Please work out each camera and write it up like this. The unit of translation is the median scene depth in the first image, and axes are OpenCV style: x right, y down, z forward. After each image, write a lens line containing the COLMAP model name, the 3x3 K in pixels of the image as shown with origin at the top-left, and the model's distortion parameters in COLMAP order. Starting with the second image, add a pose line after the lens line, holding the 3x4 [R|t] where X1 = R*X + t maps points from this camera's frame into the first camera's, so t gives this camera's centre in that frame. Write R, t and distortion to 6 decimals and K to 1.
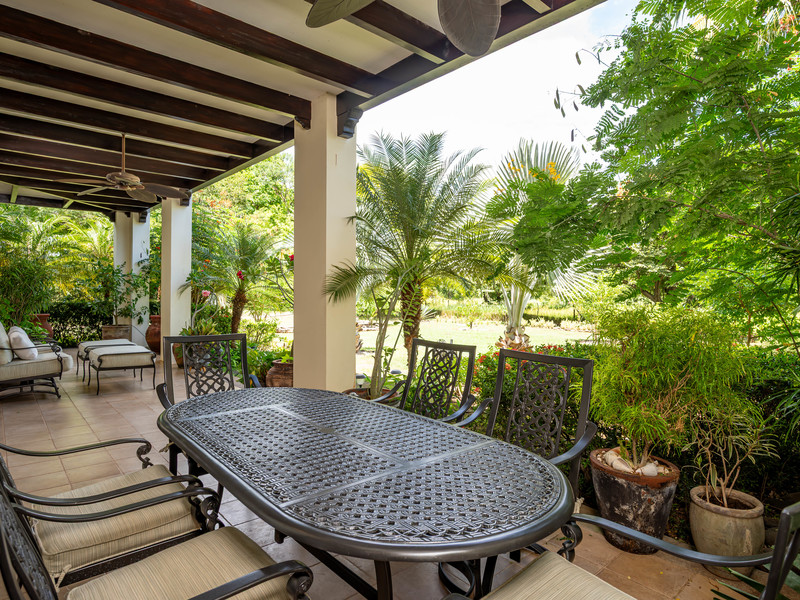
lens RADIAL K [[455.1, 0, 403.8], [0, 455.1, 301.7], [0, 0, 1]] dist [-0.019393, -0.002157]
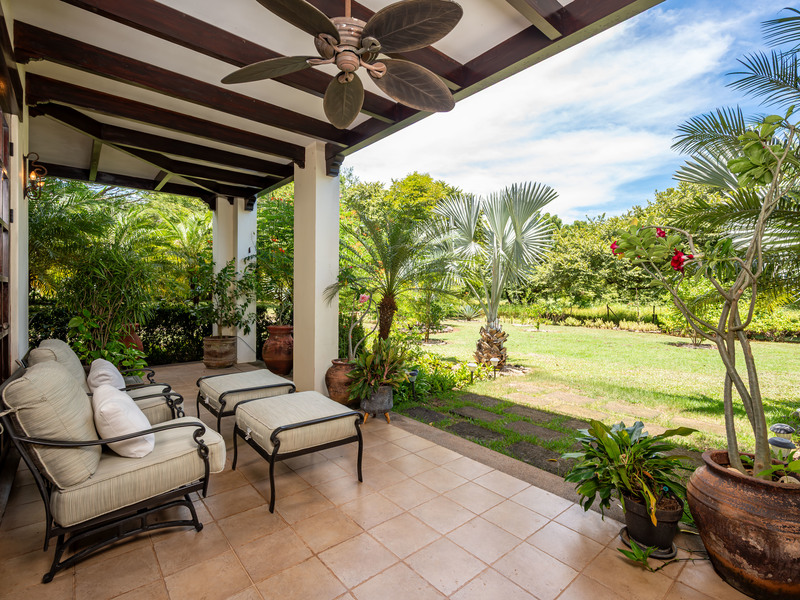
lens RADIAL K [[388.5, 0, 395.2], [0, 388.5, 295.4], [0, 0, 1]] dist [-0.002939, -0.000021]
pose [[0.998818, -0.004177, -0.048429, -0.280529], [0.003454, 0.999881, -0.015018, -0.010461], [0.048486, 0.014833, 0.998714, 0.313627]]
